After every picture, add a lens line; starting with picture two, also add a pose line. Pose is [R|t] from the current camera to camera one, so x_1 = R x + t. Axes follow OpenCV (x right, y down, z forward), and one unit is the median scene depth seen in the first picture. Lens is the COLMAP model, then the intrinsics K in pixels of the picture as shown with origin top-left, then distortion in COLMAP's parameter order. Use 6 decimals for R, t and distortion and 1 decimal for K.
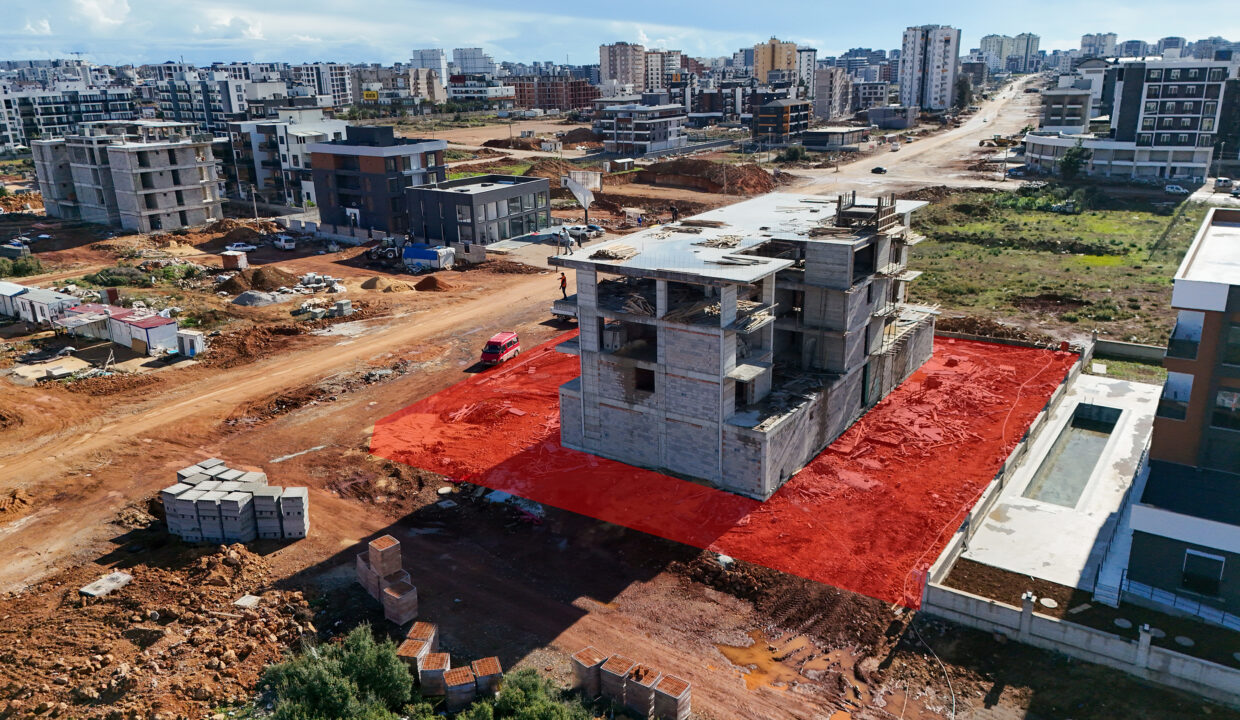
lens RADIAL K [[909.9, 0, 620.2], [0, 909.9, 365.7], [0, 0, 1]] dist [0.071181, -0.069138]
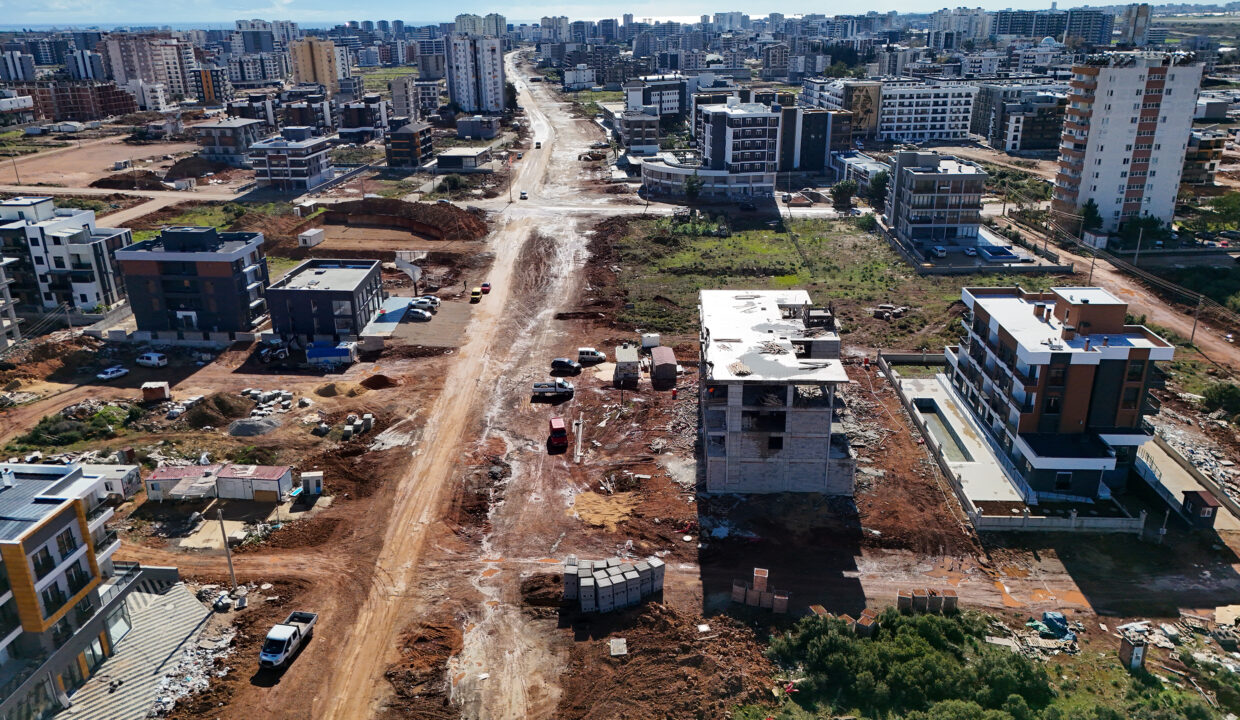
lens RADIAL K [[909.9, 0, 618.9], [0, 909.9, 360.1], [0, 0, 1]] dist [0.071181, -0.069138]
pose [[0.853072, -0.173459, 0.492118, -0.708581], [0.157807, 0.984728, 0.073537, -0.211141], [-0.497358, 0.014927, 0.867417, -0.221519]]
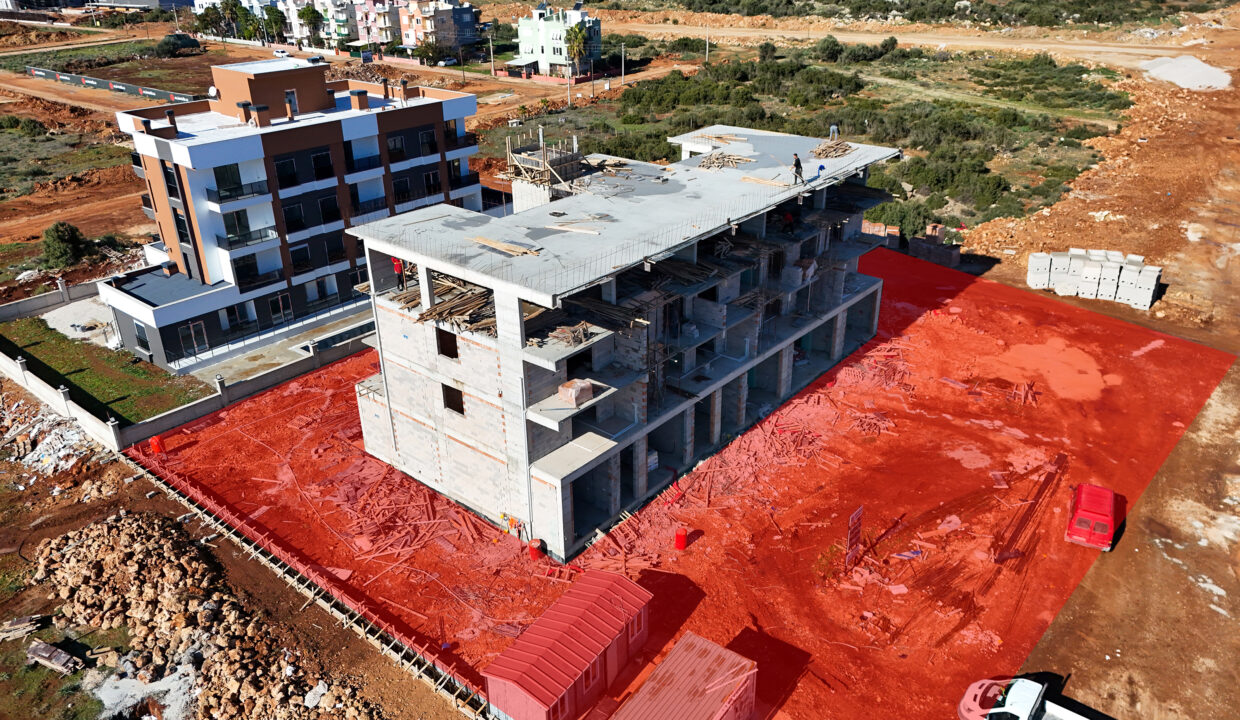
lens RADIAL K [[909.9, 0, 621.1], [0, 909.9, 362.5], [0, 0, 1]] dist [0.071181, -0.069138]
pose [[-0.995235, -0.006536, 0.097282, 0.092175], [0.062963, 0.718738, 0.692424, -0.478468], [-0.074445, 0.695250, -0.714902, 1.360356]]
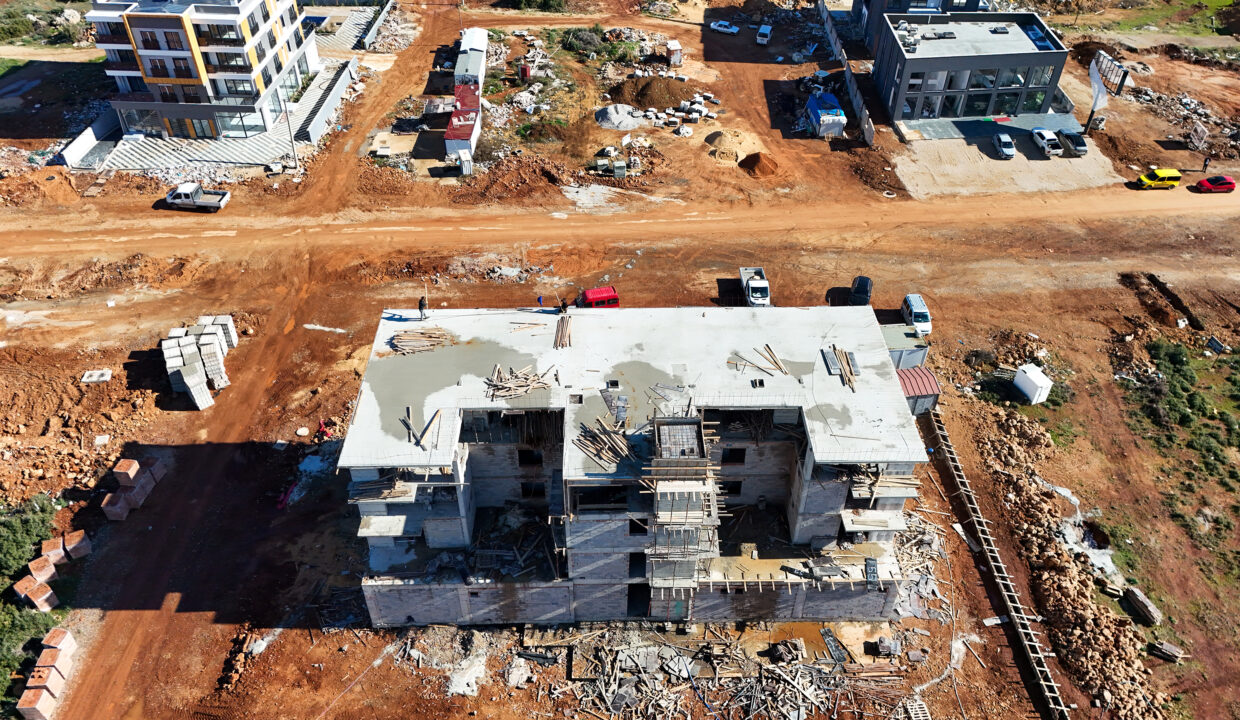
lens RADIAL K [[909.9, 0, 617.1], [0, 909.9, 363.4], [0, 0, 1]] dist [0.071181, -0.069138]
pose [[0.580523, 0.548212, -0.602044, 0.523449], [-0.273096, 0.827653, 0.490315, -0.462290], [0.767080, -0.120223, 0.630187, 0.386103]]
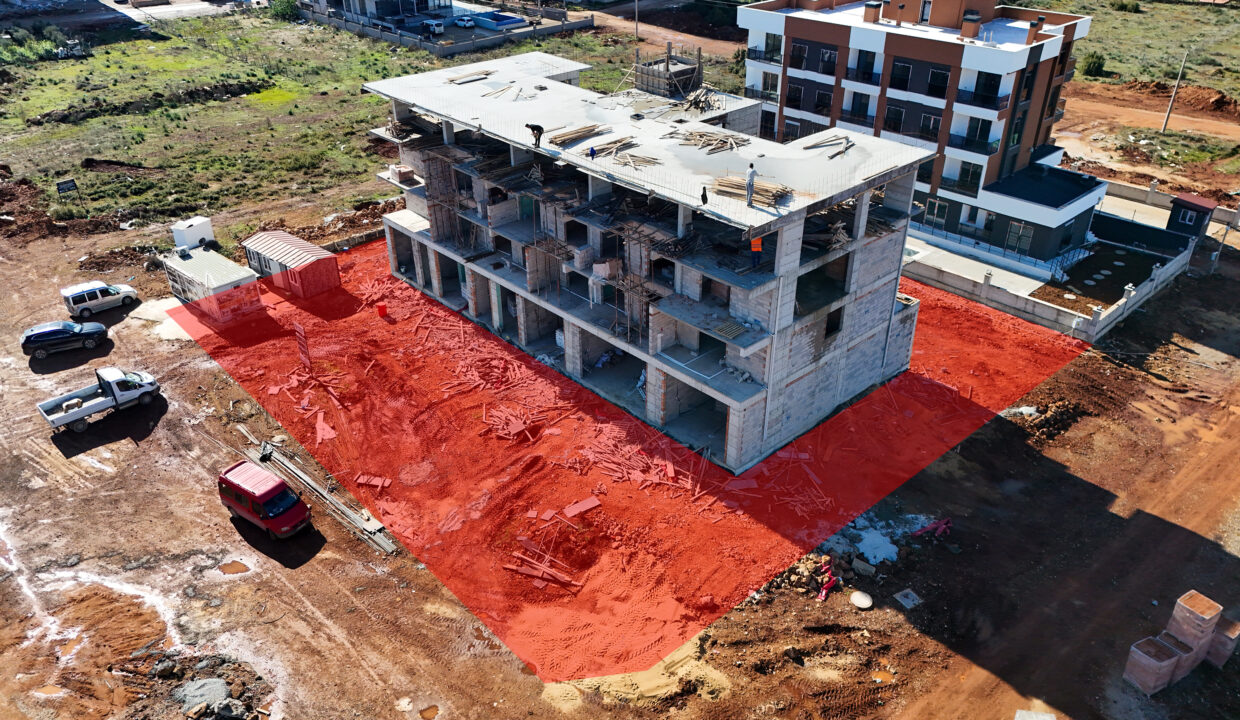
lens RADIAL K [[909.9, 0, 622.4], [0, 909.9, 363.7], [0, 0, 1]] dist [0.071181, -0.069138]
pose [[0.211707, -0.480074, 0.851298, -0.498848], [0.305144, 0.859967, 0.409077, -0.236576], [-0.928476, 0.173164, 0.328552, 0.634026]]
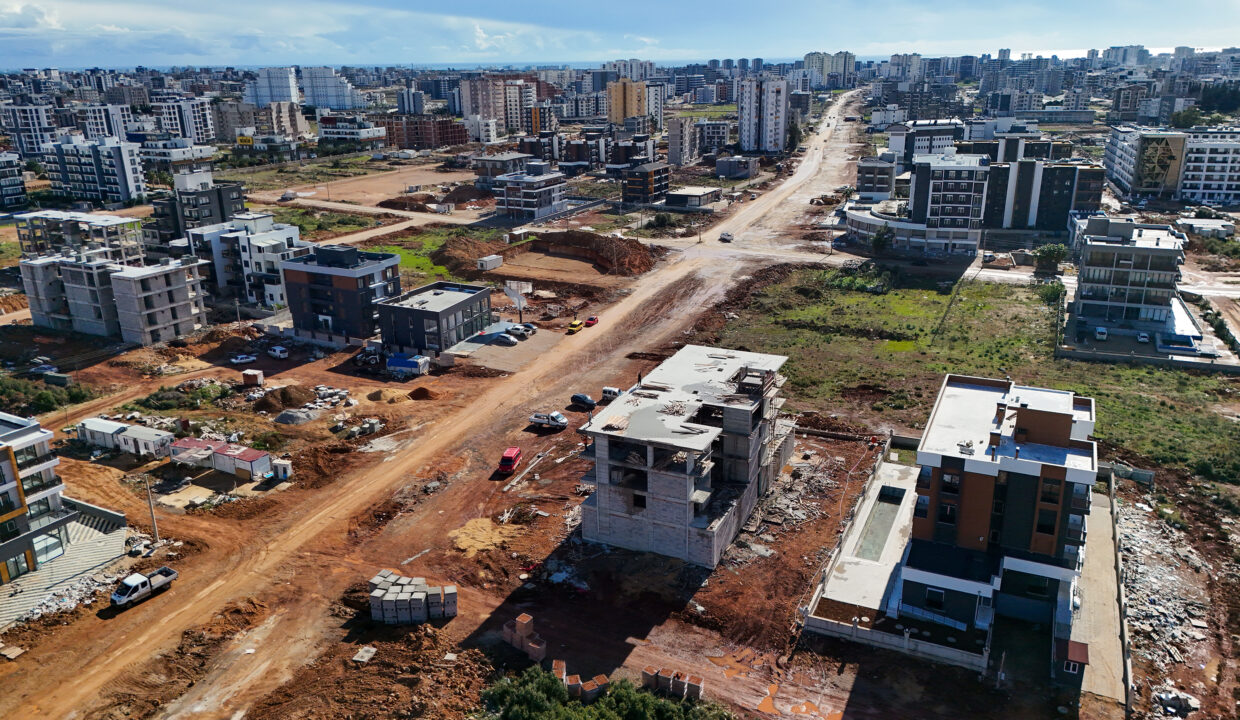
lens RADIAL K [[909.9, 0, 619.5], [0, 909.9, 358.3], [0, 0, 1]] dist [0.071181, -0.069138]
pose [[0.986172, -0.044635, 0.159601, -0.185960], [0.045232, 0.998977, -0.000104, -0.174564], [-0.159433, 0.007321, 0.987182, -0.464828]]
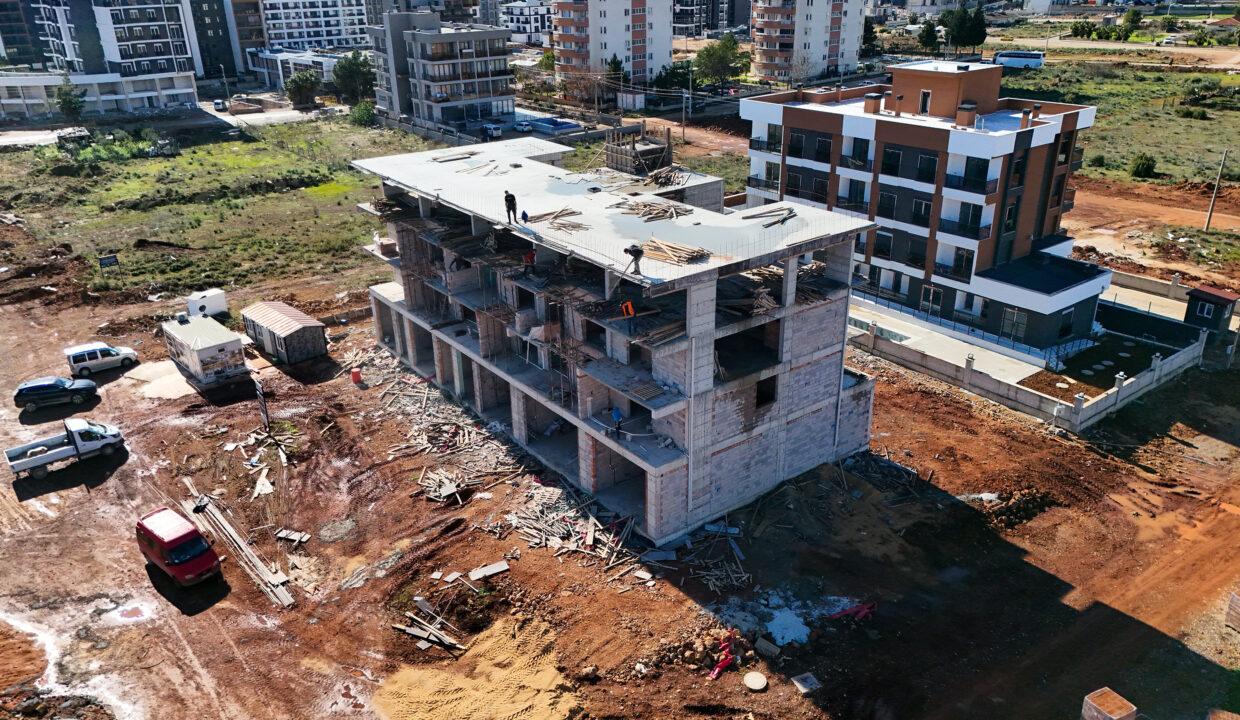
lens RADIAL K [[909.9, 0, 622.6], [0, 909.9, 361.1], [0, 0, 1]] dist [0.071181, -0.069138]
pose [[0.311422, -0.367980, 0.876132, -0.476922], [0.308421, 0.911209, 0.273085, -0.180433], [-0.898829, 0.185173, 0.397263, 0.551489]]
